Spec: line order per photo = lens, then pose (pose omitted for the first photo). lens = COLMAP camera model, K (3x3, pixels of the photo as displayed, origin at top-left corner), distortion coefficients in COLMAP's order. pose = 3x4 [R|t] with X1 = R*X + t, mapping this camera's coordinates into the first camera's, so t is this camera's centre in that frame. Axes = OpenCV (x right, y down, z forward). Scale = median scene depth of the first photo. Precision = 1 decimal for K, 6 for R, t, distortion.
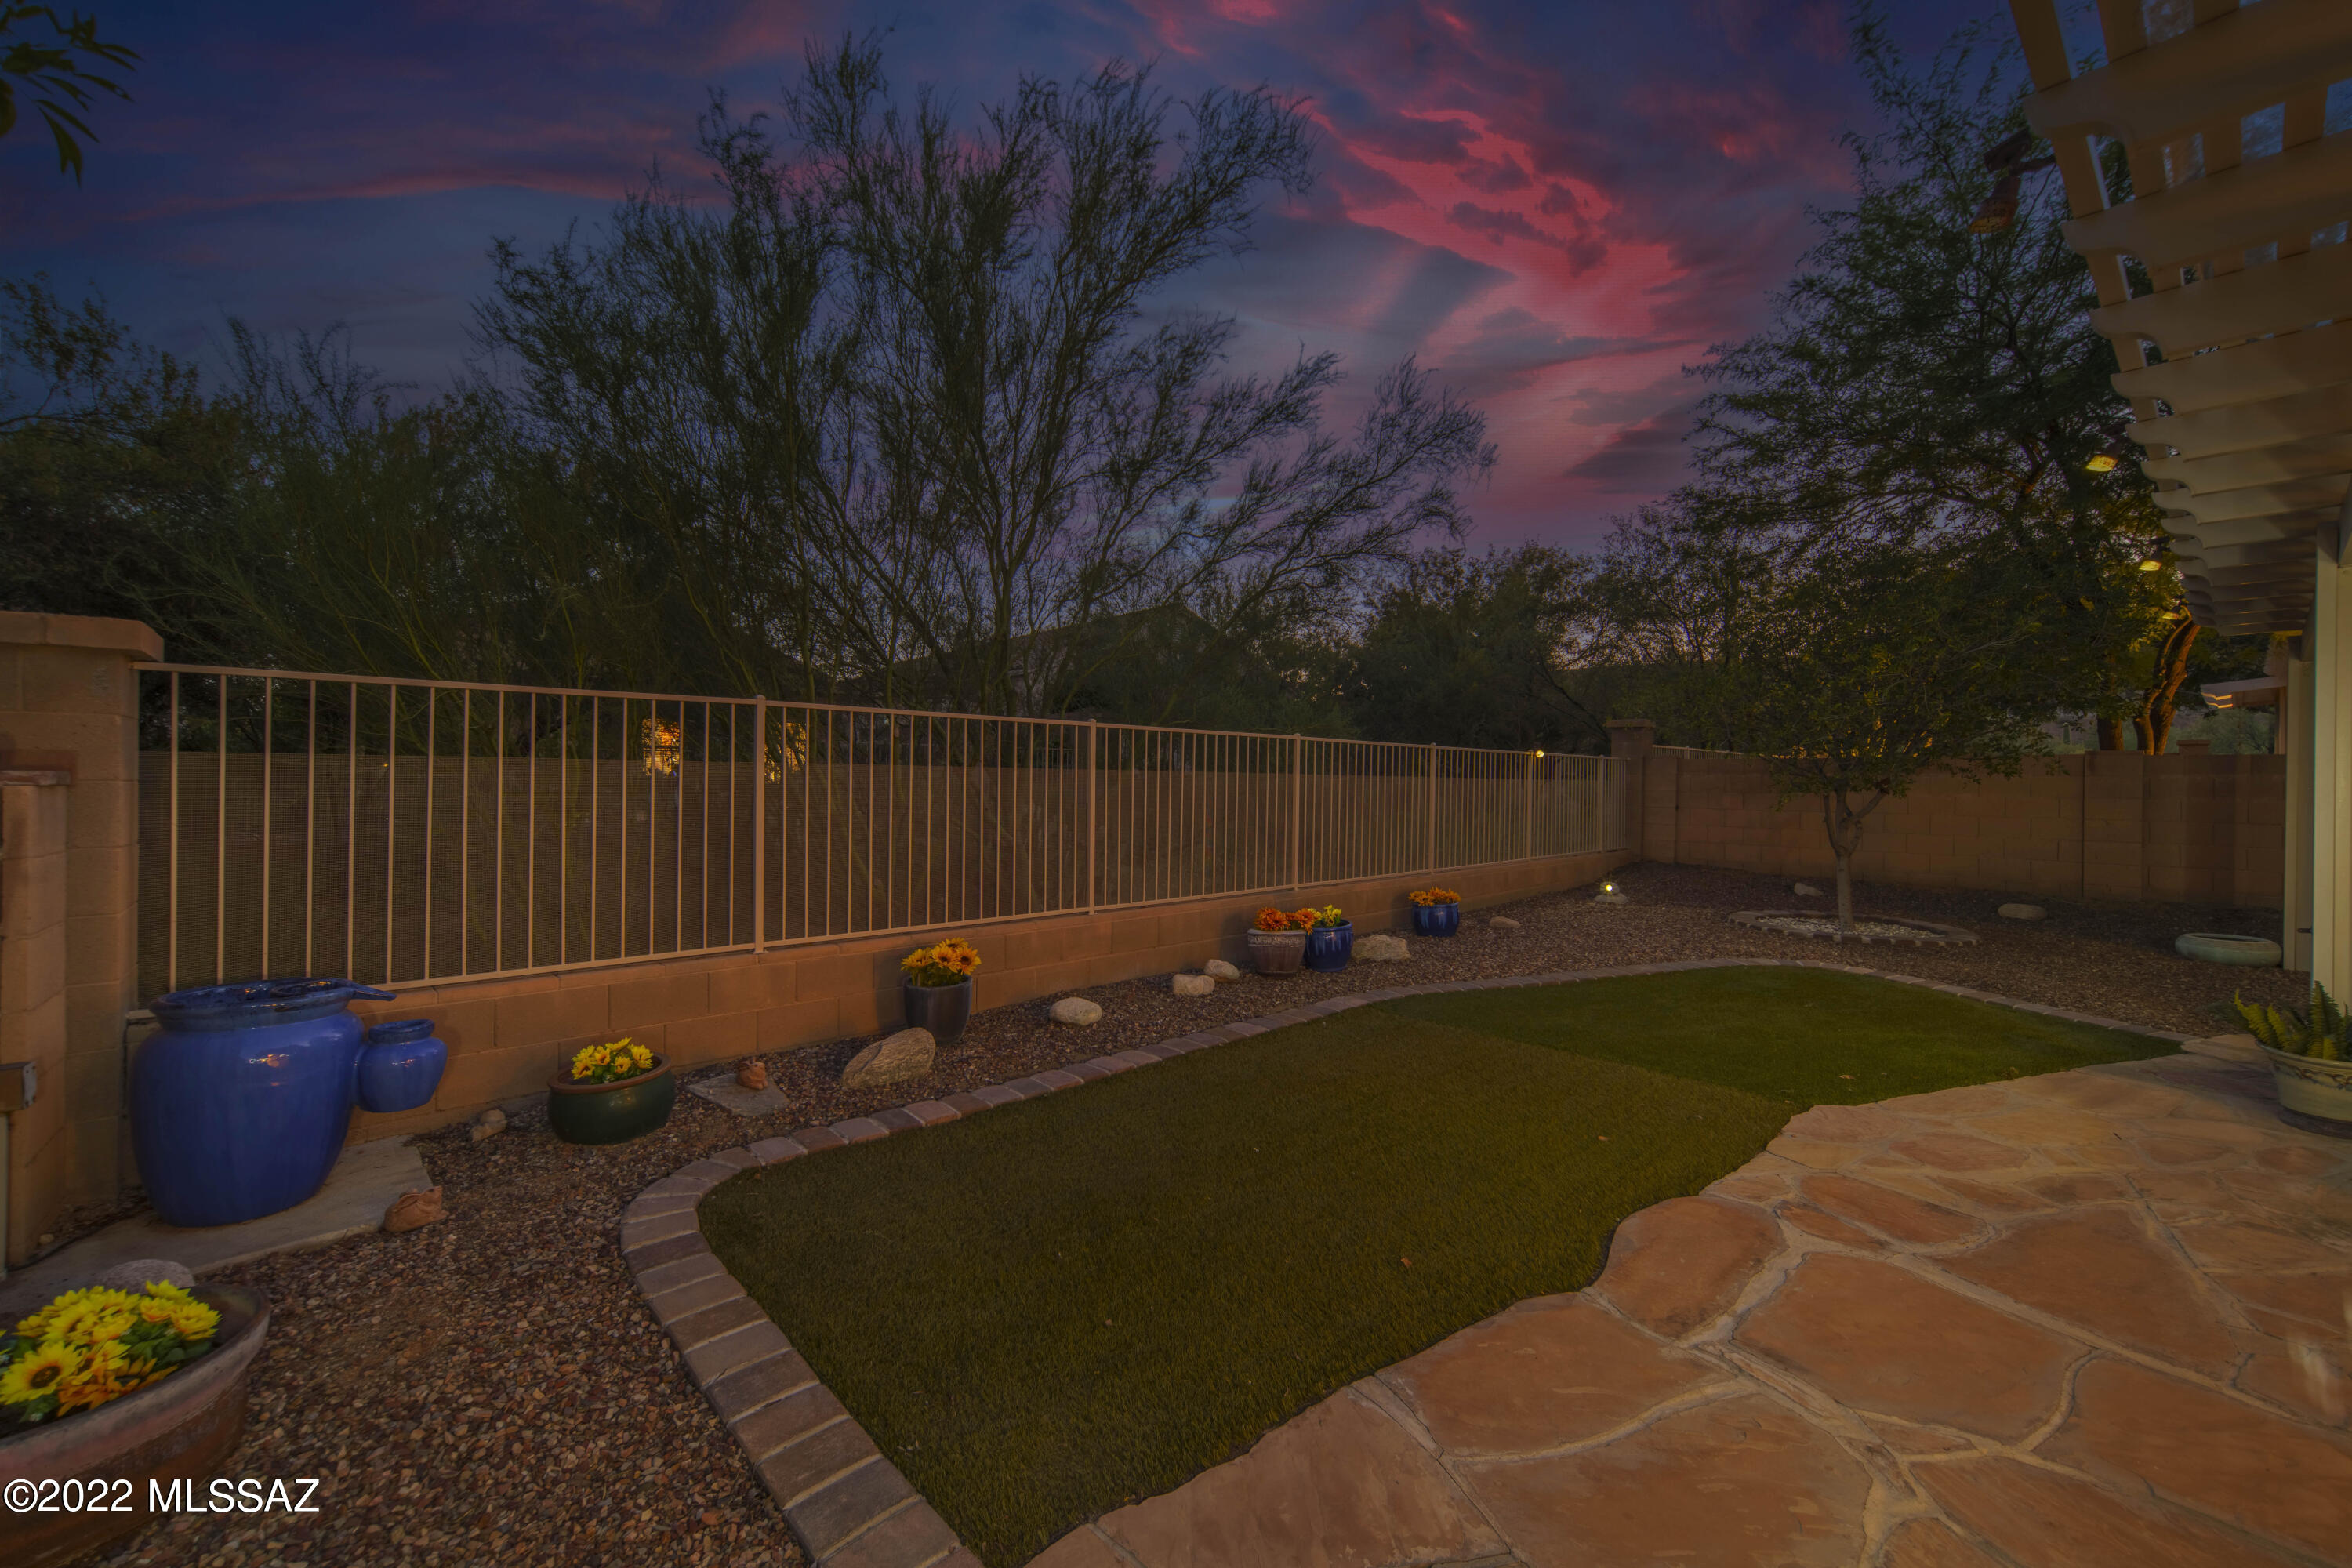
lens RADIAL K [[907.3, 0, 1176.0], [0, 907.3, 784.0], [0, 0, 1]] dist [-0.010383, 0.000203]
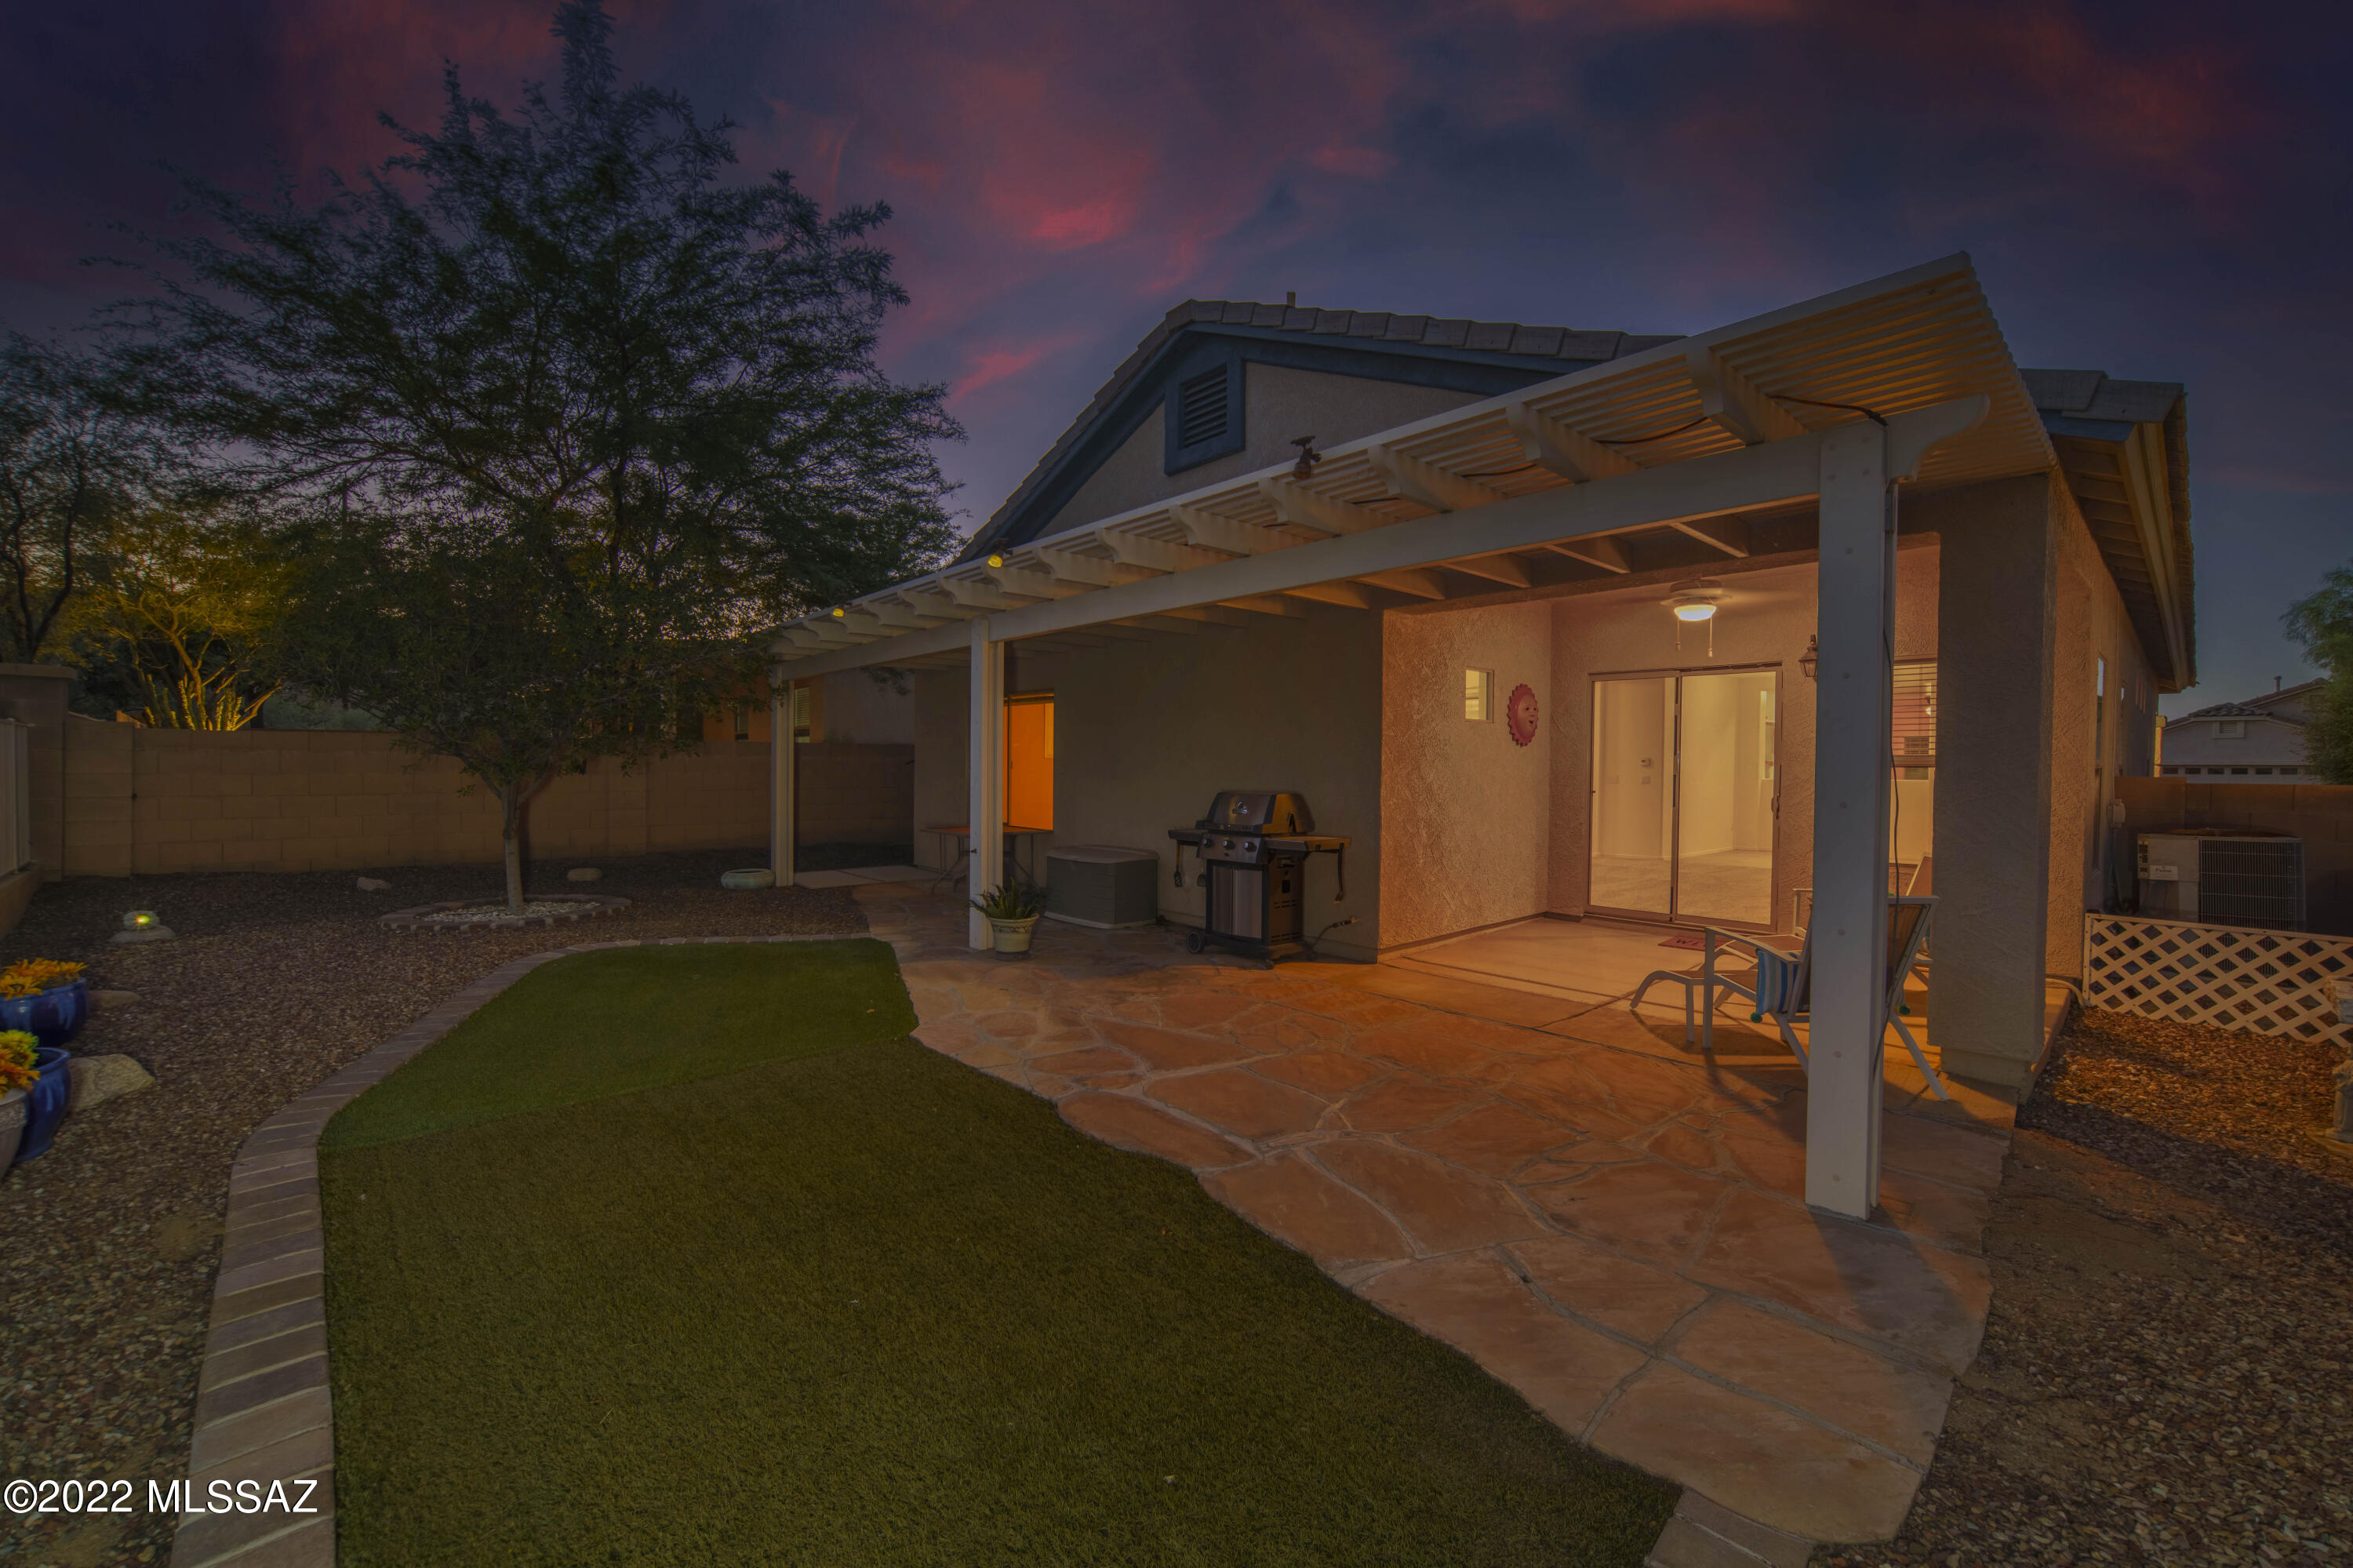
lens RADIAL K [[907.8, 0, 1176.5], [0, 907.8, 784.0], [0, 0, 1]] dist [-0.010383, 0.000203]
pose [[0.002265, -0.029635, 0.999558, -0.684659], [-0.001248, 0.999560, 0.029638, -0.028248], [-0.999997, -0.001315, 0.002227, 0.846520]]
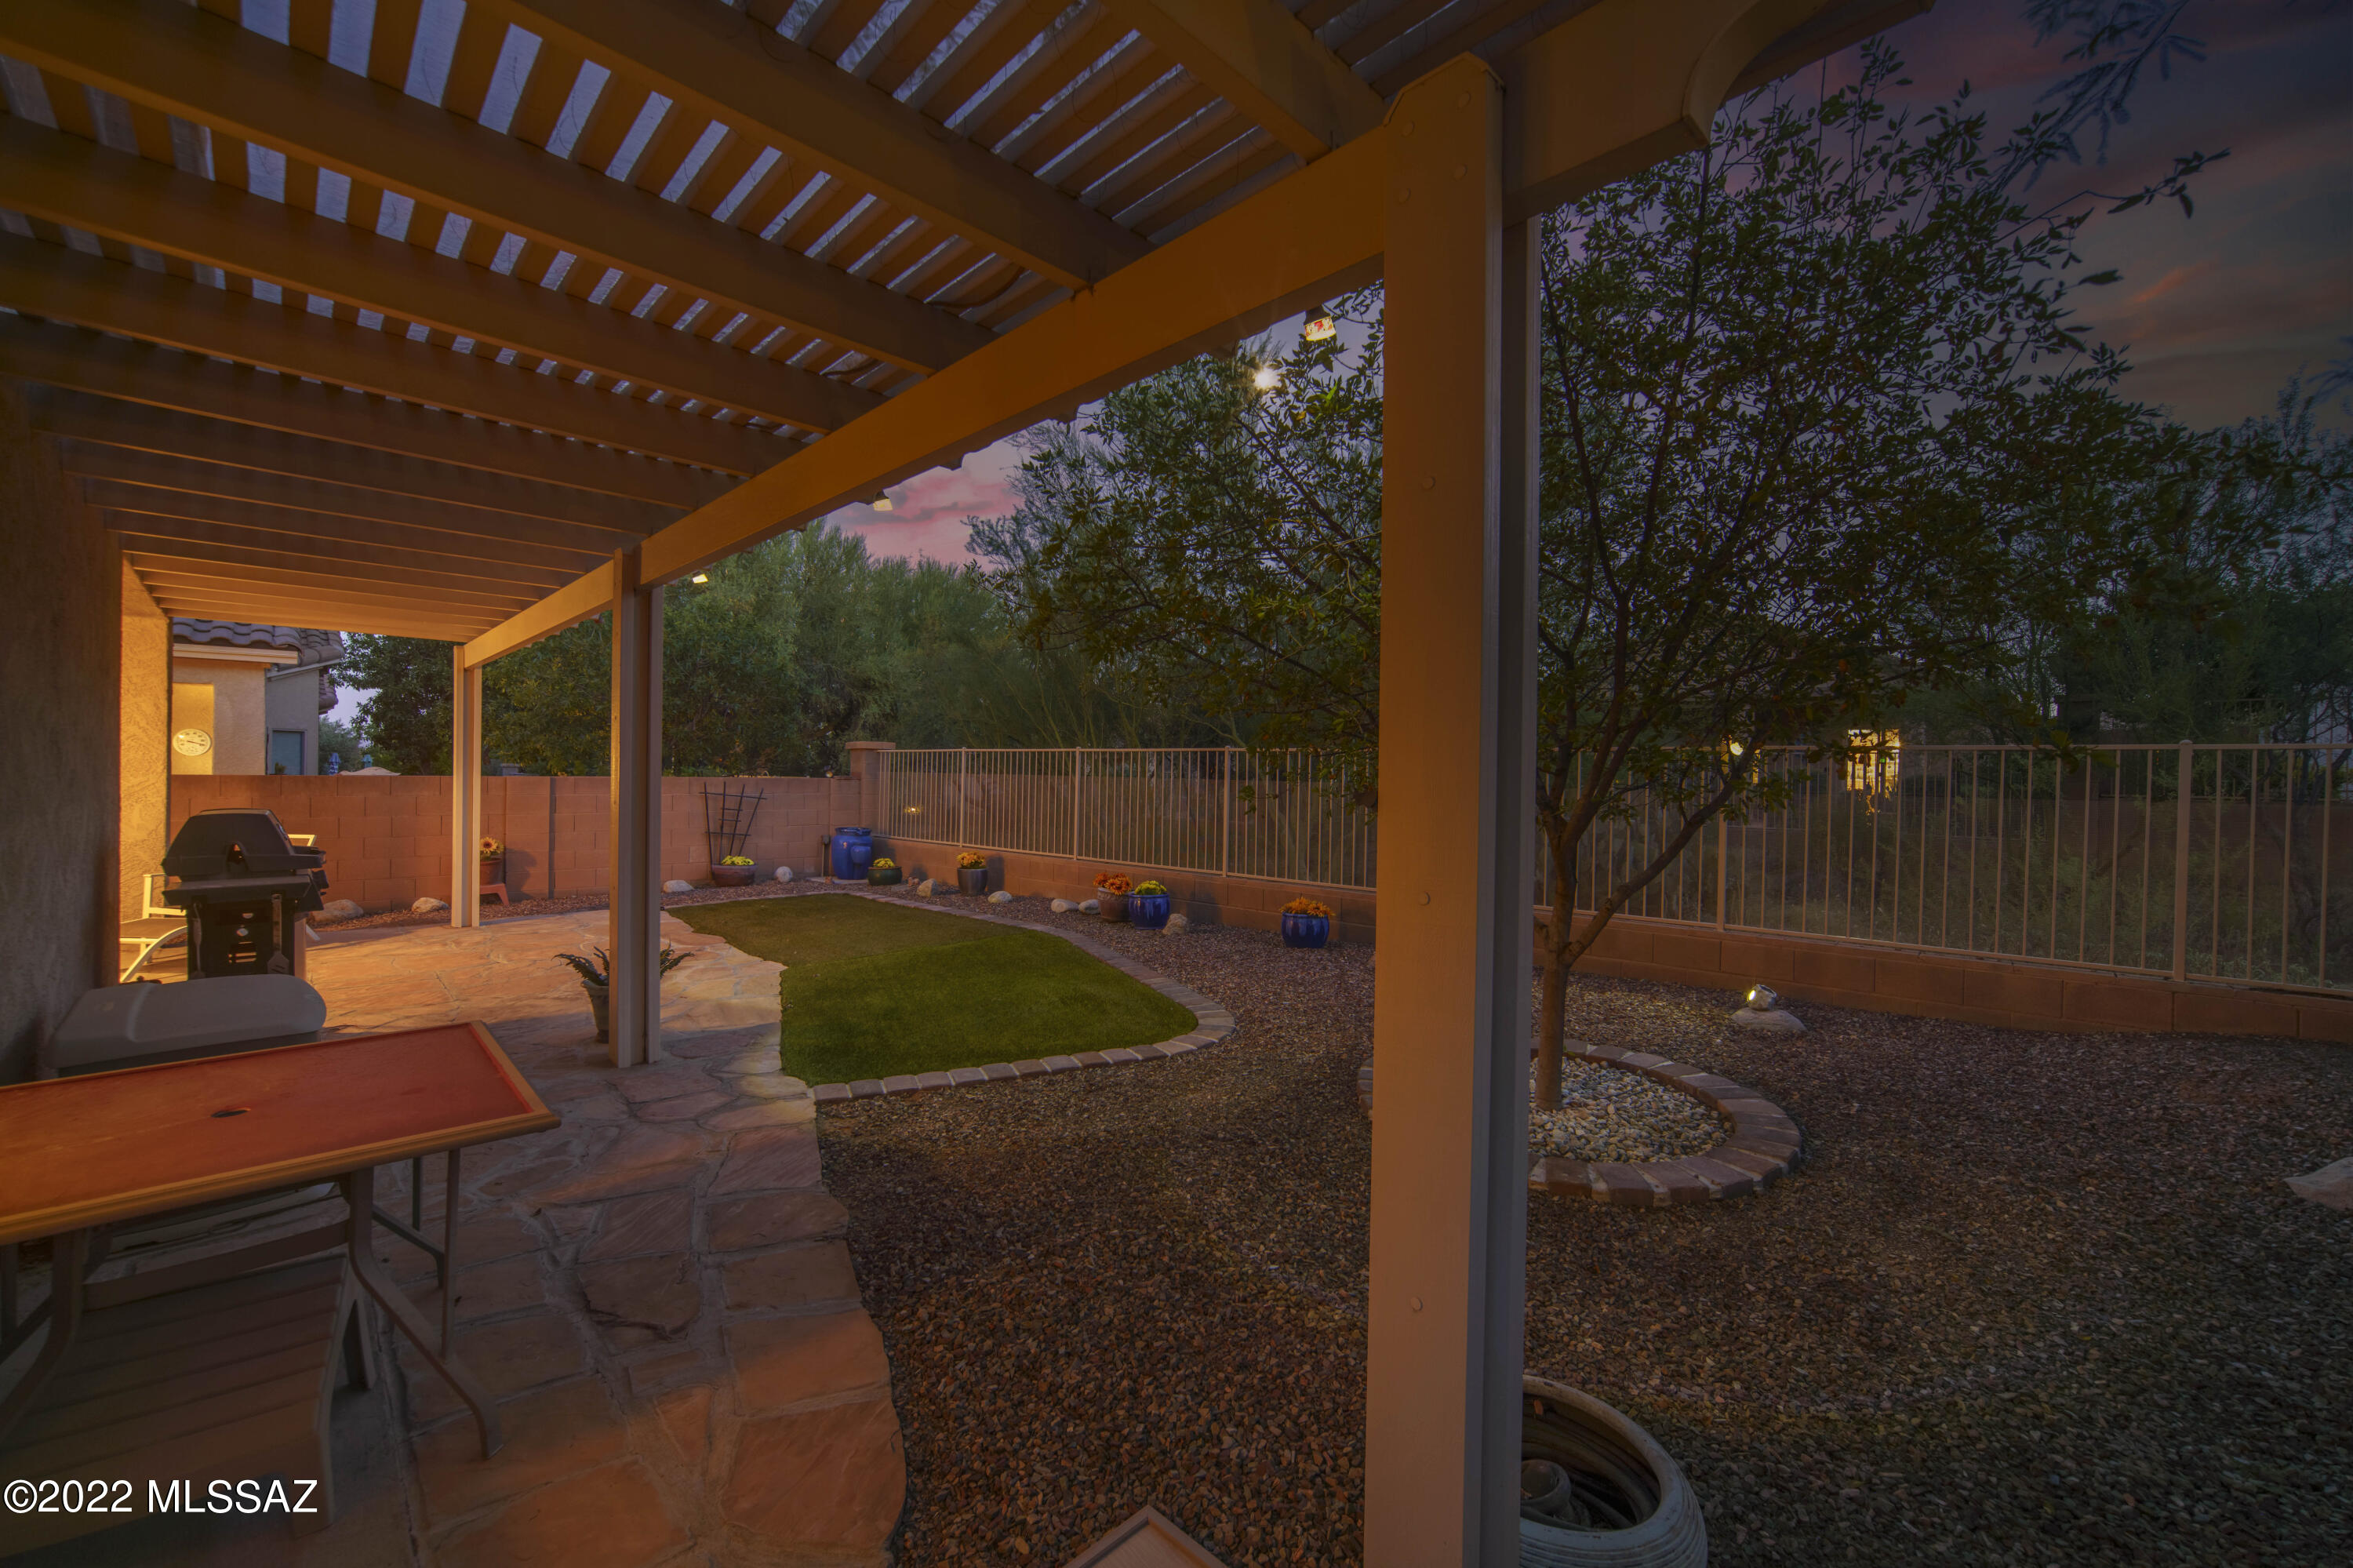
lens RADIAL K [[907.8, 0, 1176.5], [0, 907.8, 784.0], [0, 0, 1]] dist [-0.010383, 0.000203]
pose [[0.050975, -0.018540, -0.998528, 3.691564], [-0.039733, 0.998998, -0.020577, 0.060693], [0.997909, 0.040724, 0.050188, 2.354971]]
